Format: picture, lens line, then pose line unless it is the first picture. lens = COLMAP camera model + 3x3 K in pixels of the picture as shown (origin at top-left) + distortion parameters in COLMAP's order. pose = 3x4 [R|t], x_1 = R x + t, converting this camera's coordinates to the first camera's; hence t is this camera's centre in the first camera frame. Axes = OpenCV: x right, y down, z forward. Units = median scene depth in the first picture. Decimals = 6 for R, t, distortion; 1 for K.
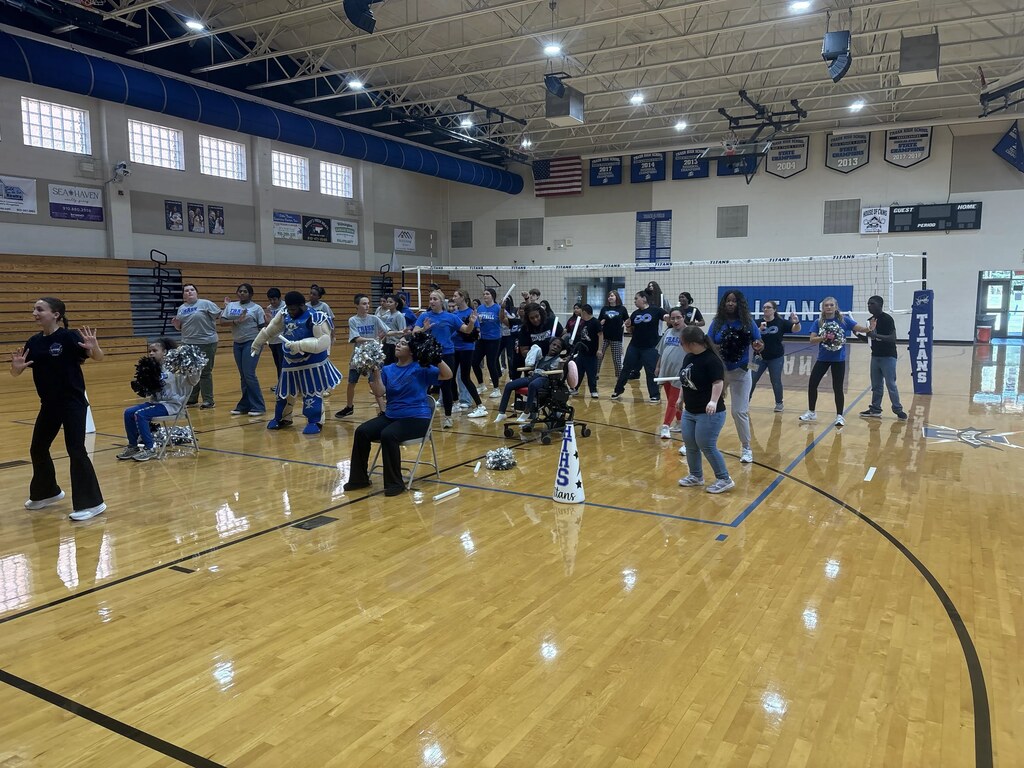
lens RADIAL K [[801.5, 0, 516.7], [0, 801.5, 385.0], [0, 0, 1]] dist [-0.014234, -0.000254]
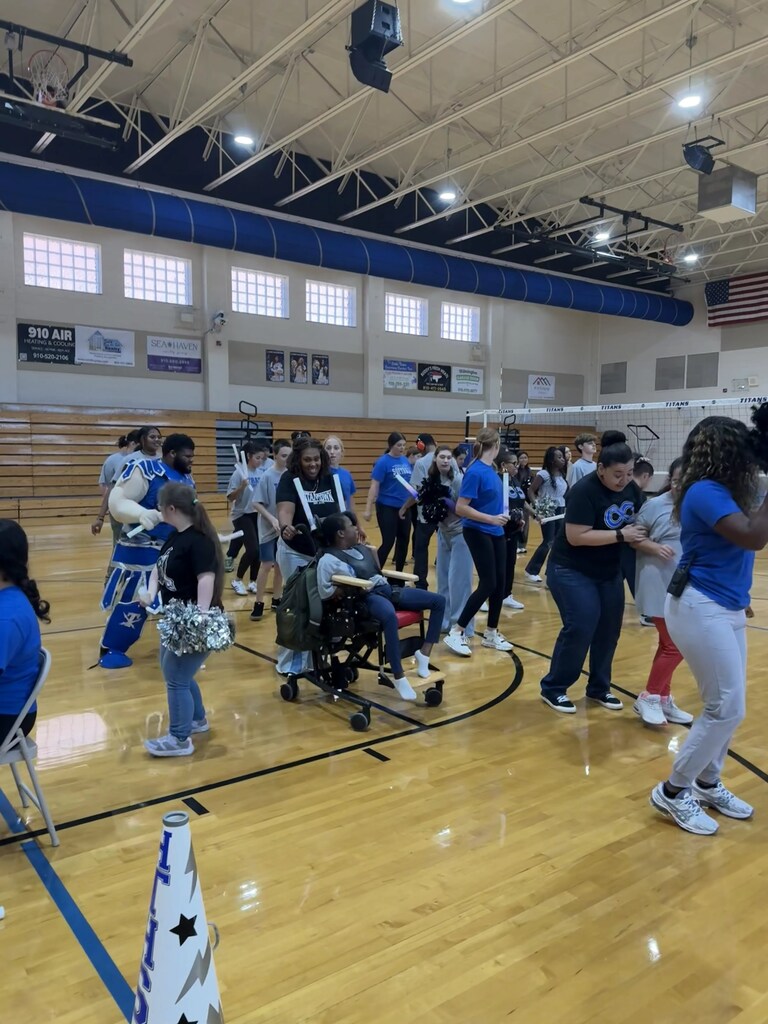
lens RADIAL K [[778.2, 0, 377.6], [0, 778.2, 557.0], [0, 0, 1]] dist [0.060488, -0.030887]
pose [[0.904565, 0.064464, -0.421433, 0.094522], [-0.054159, 0.997869, 0.036391, -0.022235], [0.422881, -0.010093, 0.906129, 0.189879]]
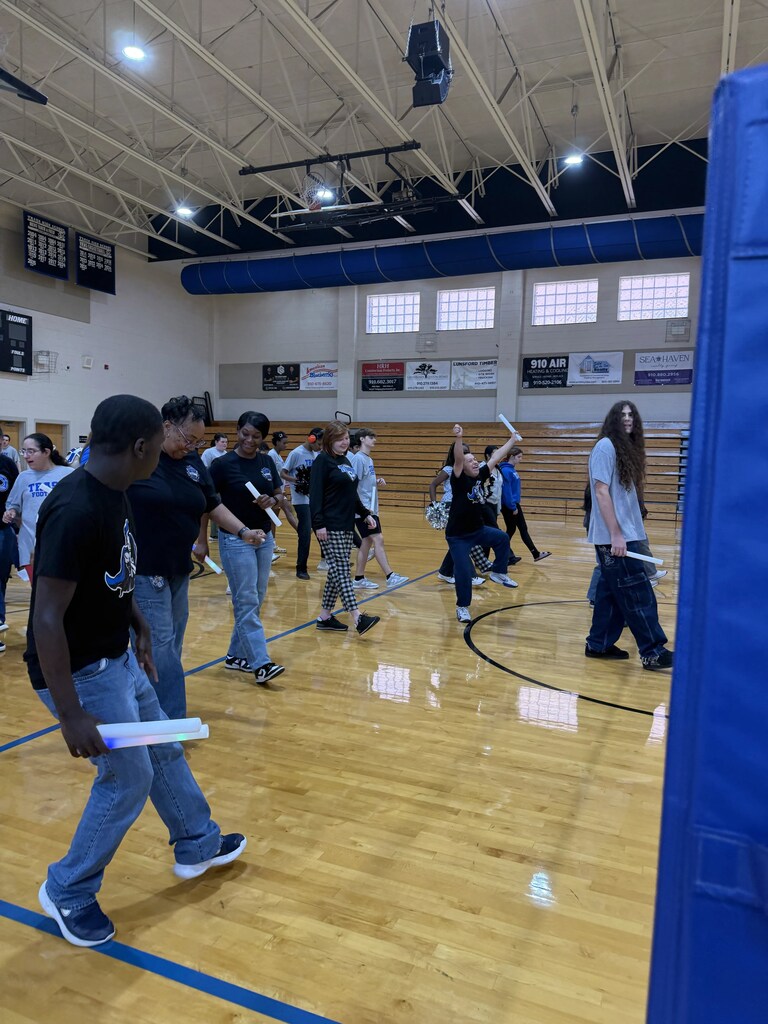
lens RADIAL K [[700.2, 0, 391.5], [0, 700.2, 519.8], [0, 0, 1]] dist [-0.007695, -0.001554]
pose [[0.109143, 0.089372, -0.990000, 0.270573], [-0.123703, 0.989429, 0.075683, -0.054677], [0.986299, 0.114206, 0.119044, 0.506770]]
